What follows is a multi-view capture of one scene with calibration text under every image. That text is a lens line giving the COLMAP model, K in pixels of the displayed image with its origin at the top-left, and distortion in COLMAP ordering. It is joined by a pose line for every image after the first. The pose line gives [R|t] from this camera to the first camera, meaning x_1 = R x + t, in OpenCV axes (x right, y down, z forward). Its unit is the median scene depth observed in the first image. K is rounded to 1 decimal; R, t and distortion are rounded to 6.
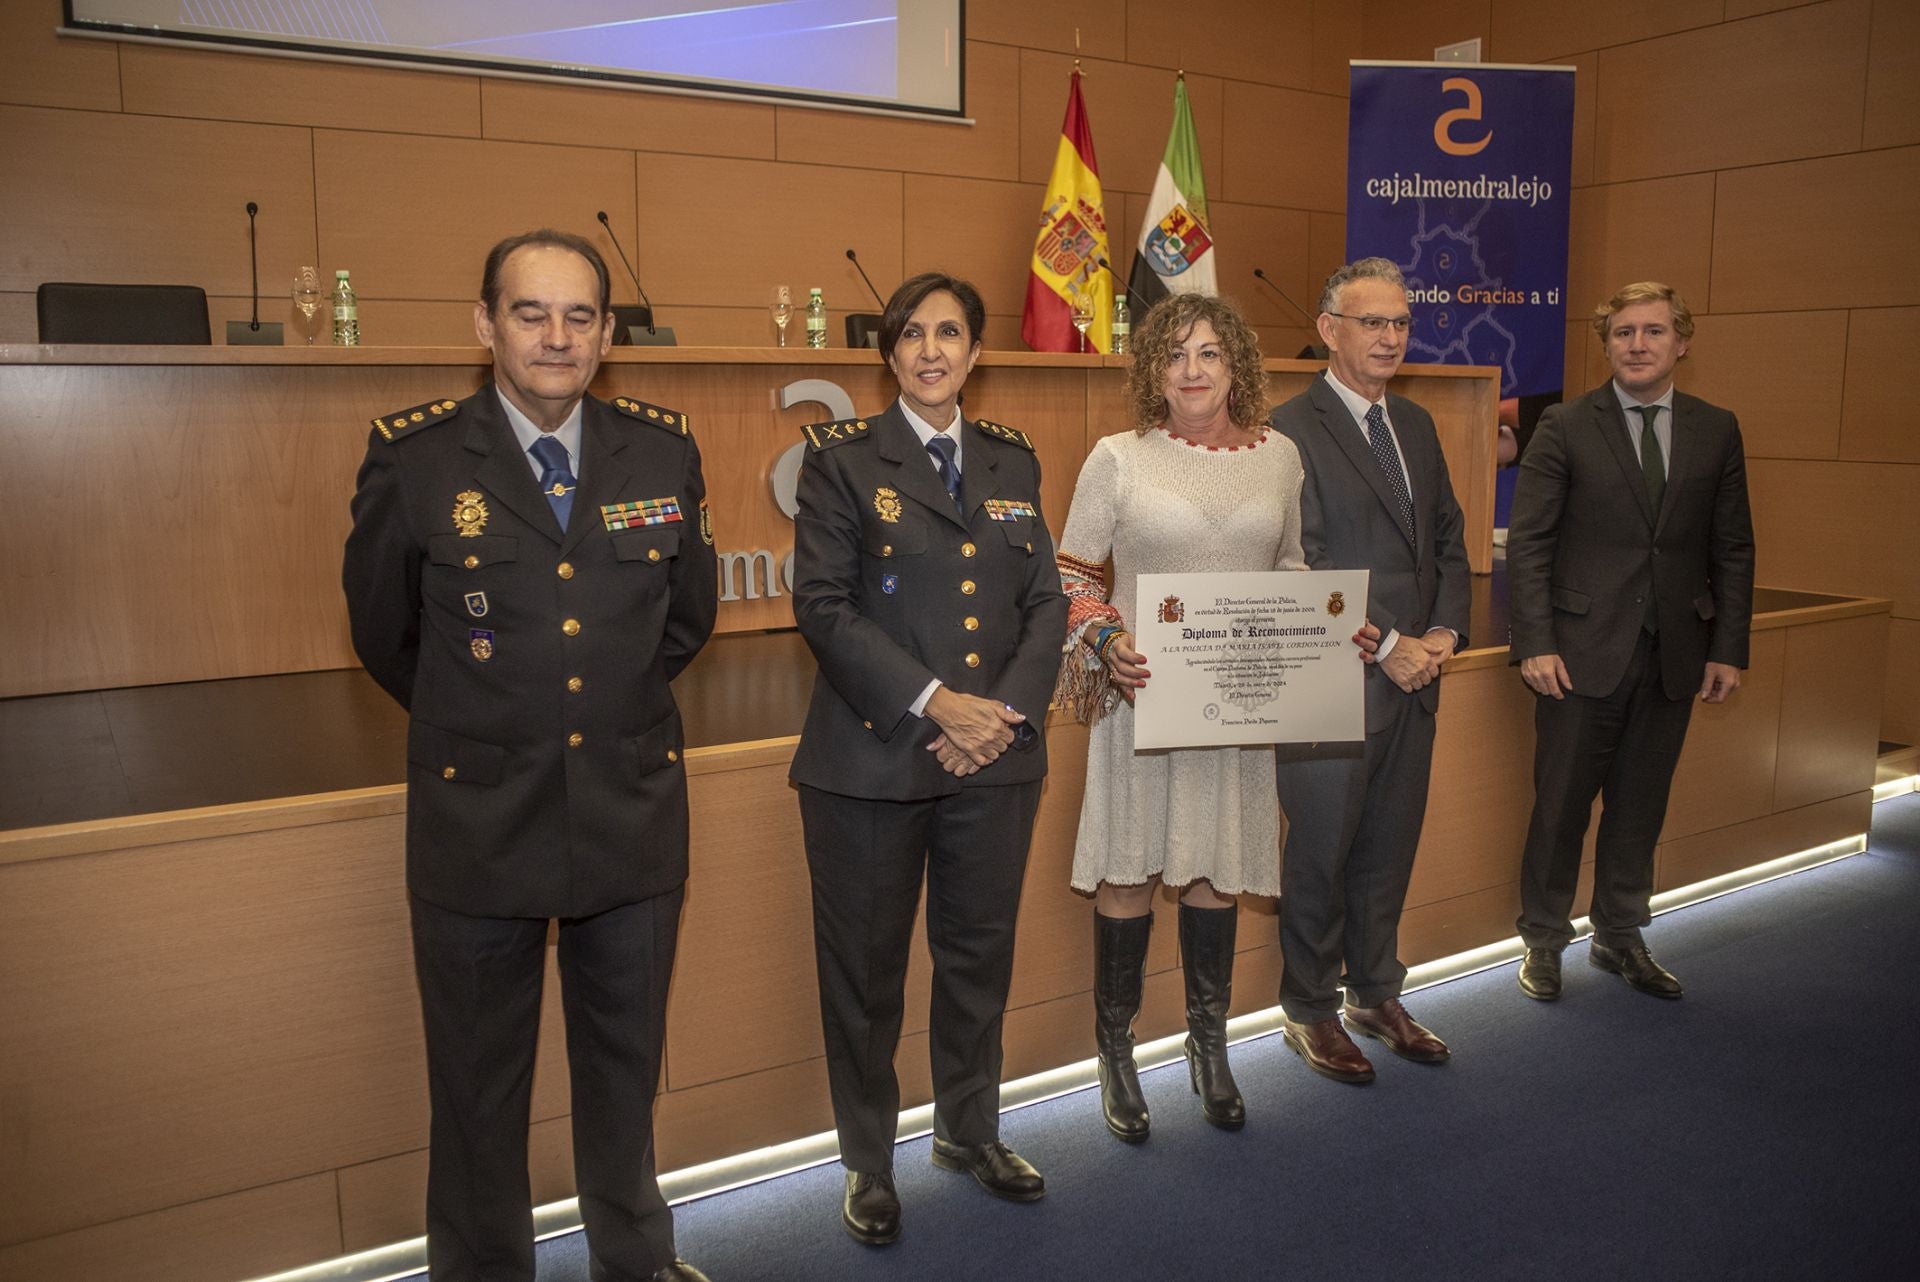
lens RADIAL K [[1567.5, 0, 960.0], [0, 1567.5, 641.0], [0, 0, 1]] dist [-0.134087, 0.120898]
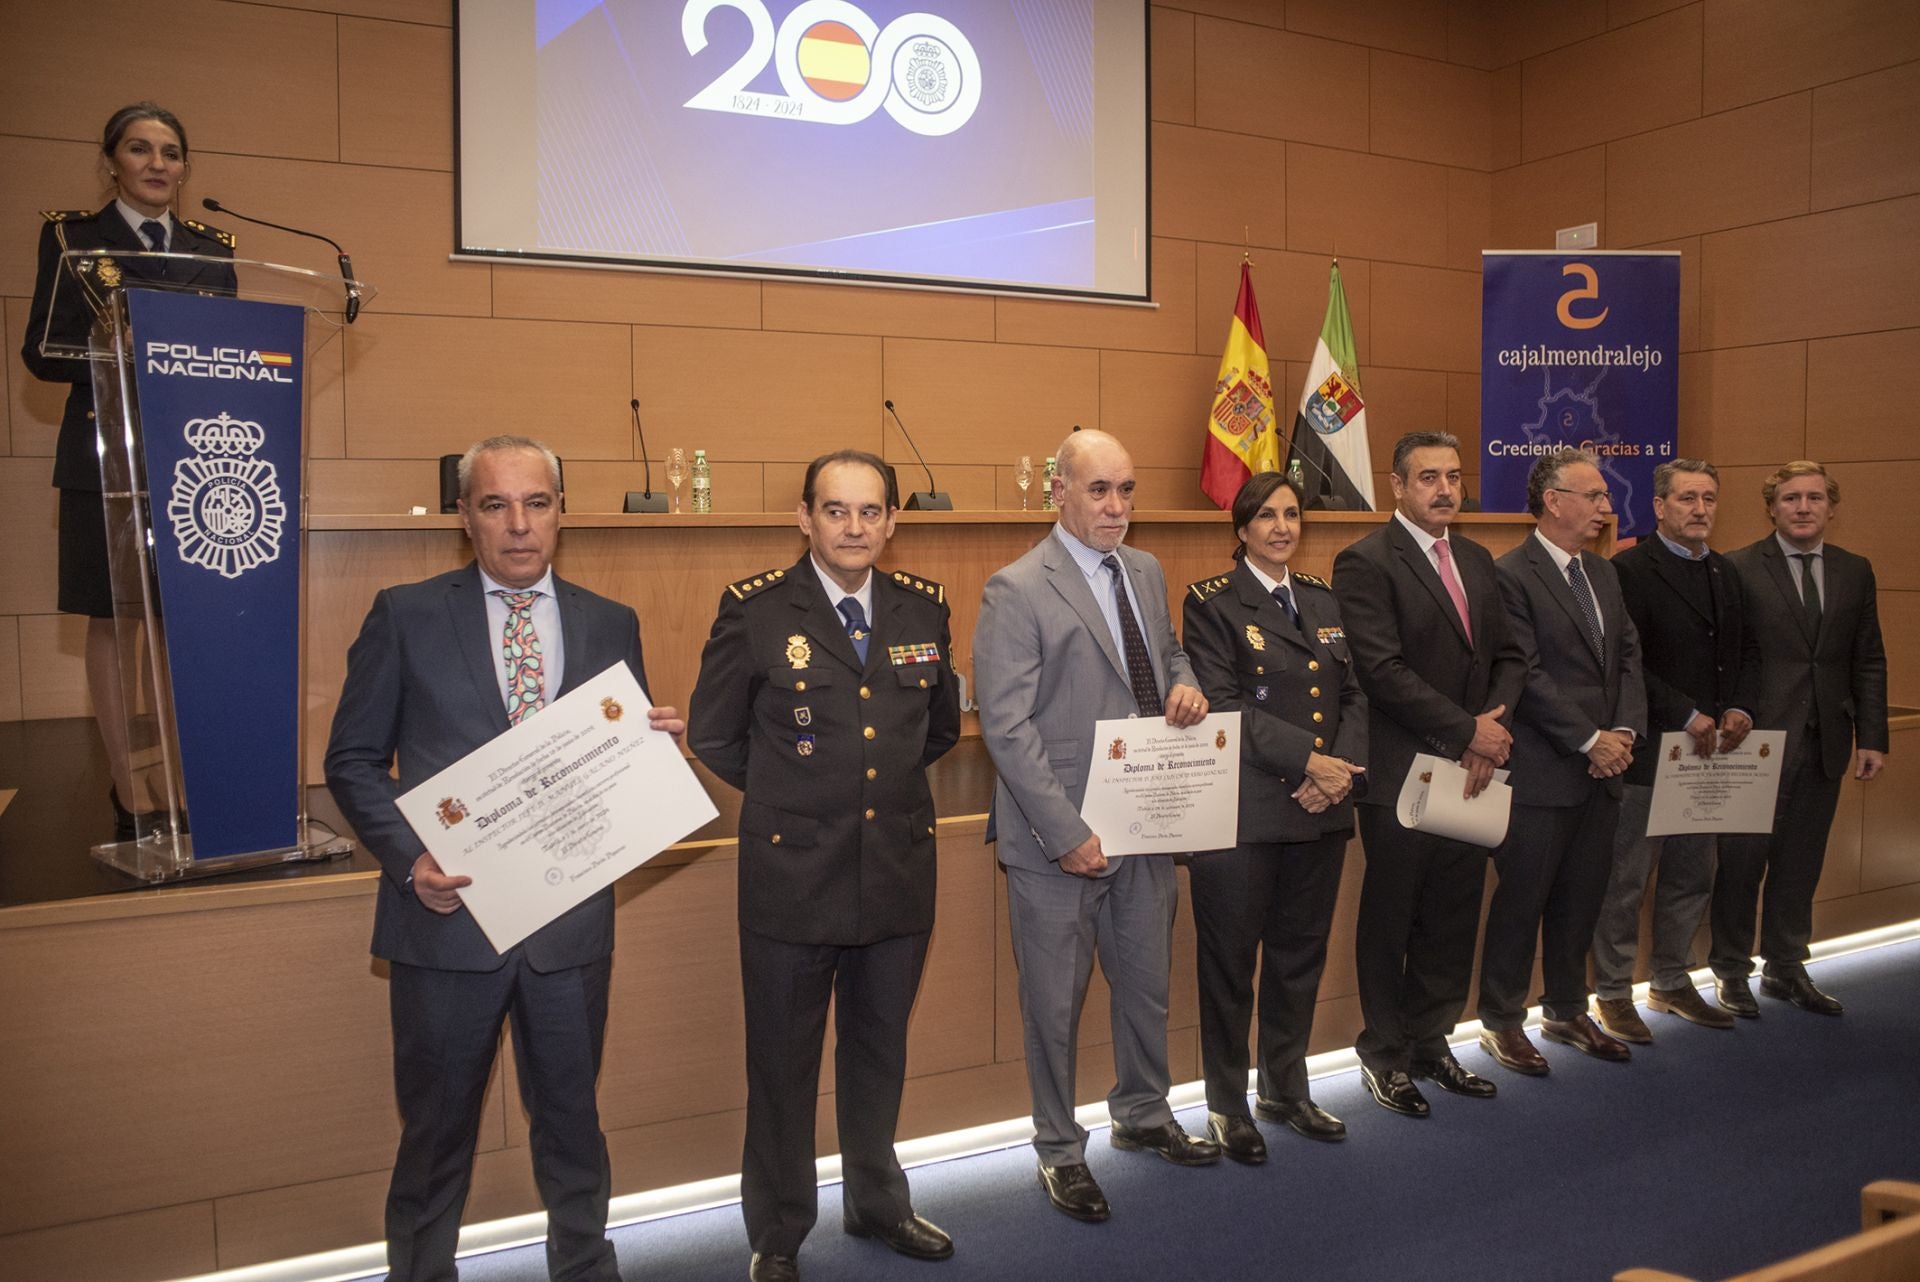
lens RADIAL K [[1540.8, 0, 963.8], [0, 1540.8, 634.4], [0, 0, 1]] dist [-0.123091, 0.102959]
pose [[0.995689, 0.004989, -0.092617, -0.030278], [-0.012301, 0.996835, -0.078539, 0.008244], [0.091932, 0.079339, 0.992600, -0.154348]]
